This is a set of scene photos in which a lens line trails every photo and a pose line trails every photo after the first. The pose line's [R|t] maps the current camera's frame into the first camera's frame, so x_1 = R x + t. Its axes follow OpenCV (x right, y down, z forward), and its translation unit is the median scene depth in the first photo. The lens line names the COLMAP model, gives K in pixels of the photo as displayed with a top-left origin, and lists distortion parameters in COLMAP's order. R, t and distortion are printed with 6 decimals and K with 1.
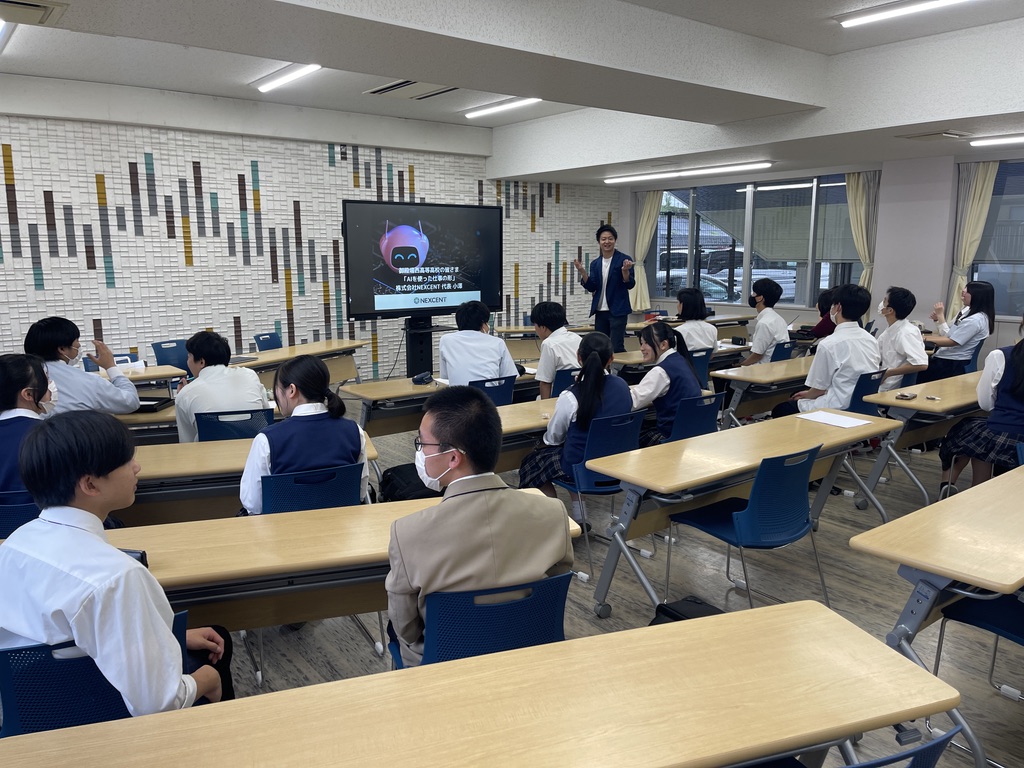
lens RADIAL K [[782.1, 0, 508.2], [0, 782.1, 394.3], [0, 0, 1]] dist [0.038778, 0.011252]
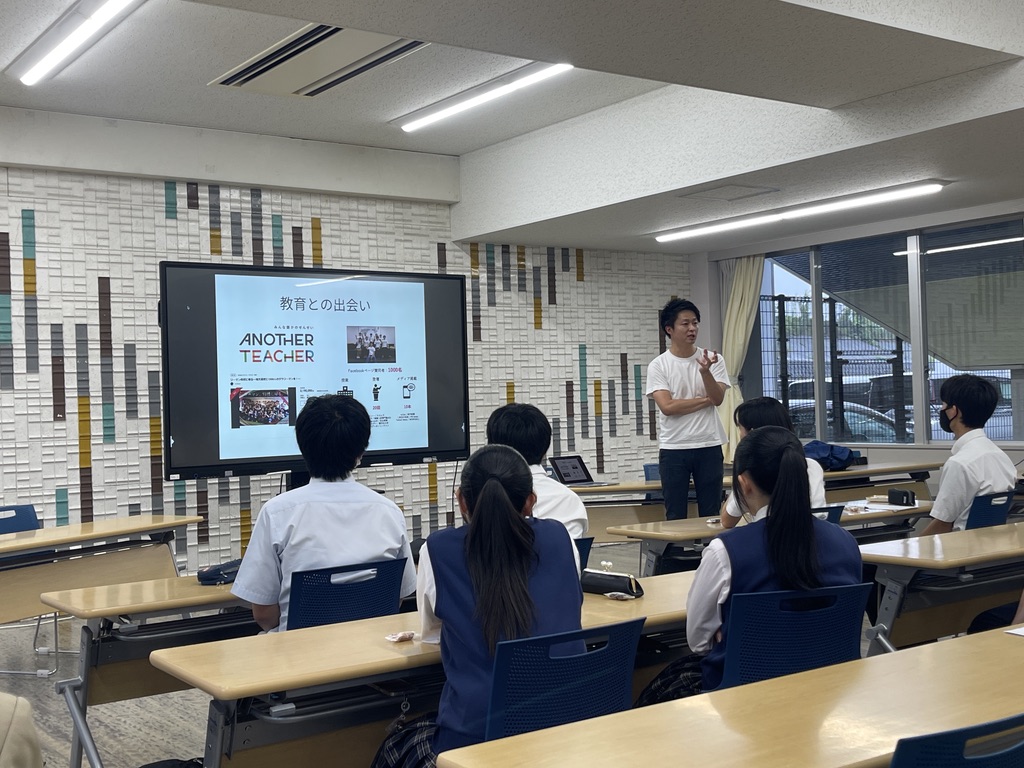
lens RADIAL K [[1229.1, 0, 519.5], [0, 1229.1, 396.7], [0, 0, 1]] dist [0.037834, 0.000000]
pose [[0.999024, -0.026621, -0.035260, 0.056946], [0.019729, 0.982895, -0.183108, 0.008011], [0.039531, 0.182233, 0.982460, 0.141517]]
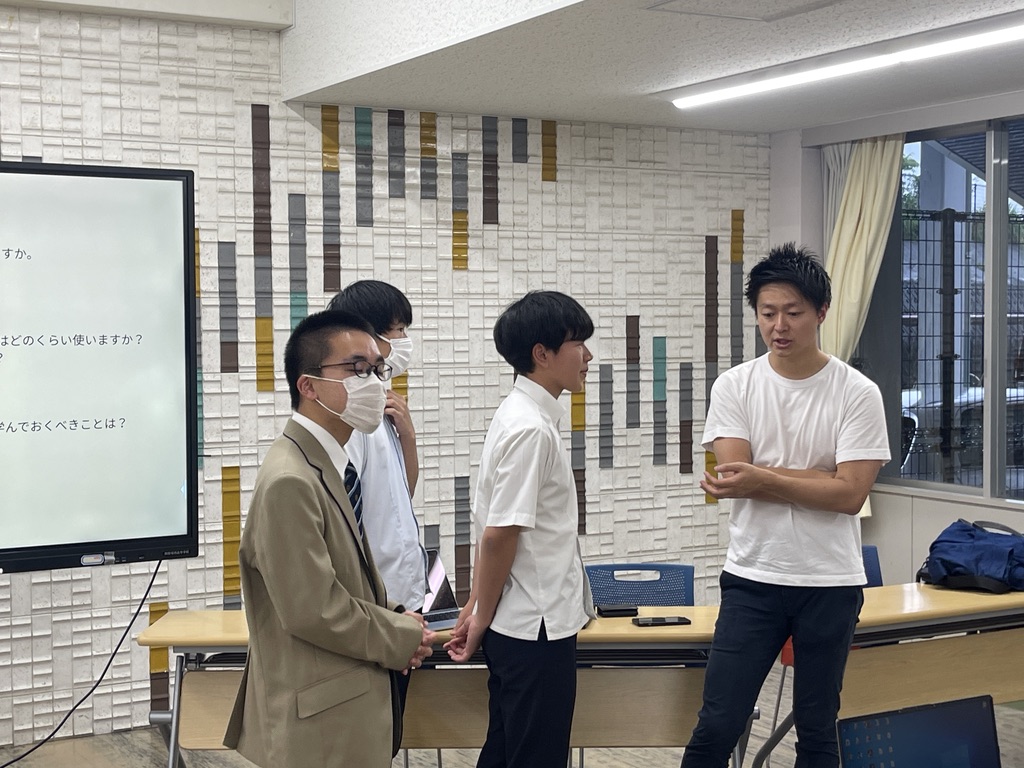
lens RADIAL K [[1594.3, 0, 520.4], [0, 1594.3, 398.1], [0, 0, 1]] dist [0.090533, 0.000000]
pose [[0.989424, 0.008319, -0.144814, 0.173111], [-0.027276, 0.991214, -0.129421, -0.089215], [0.142465, 0.132003, 0.980958, 0.458767]]
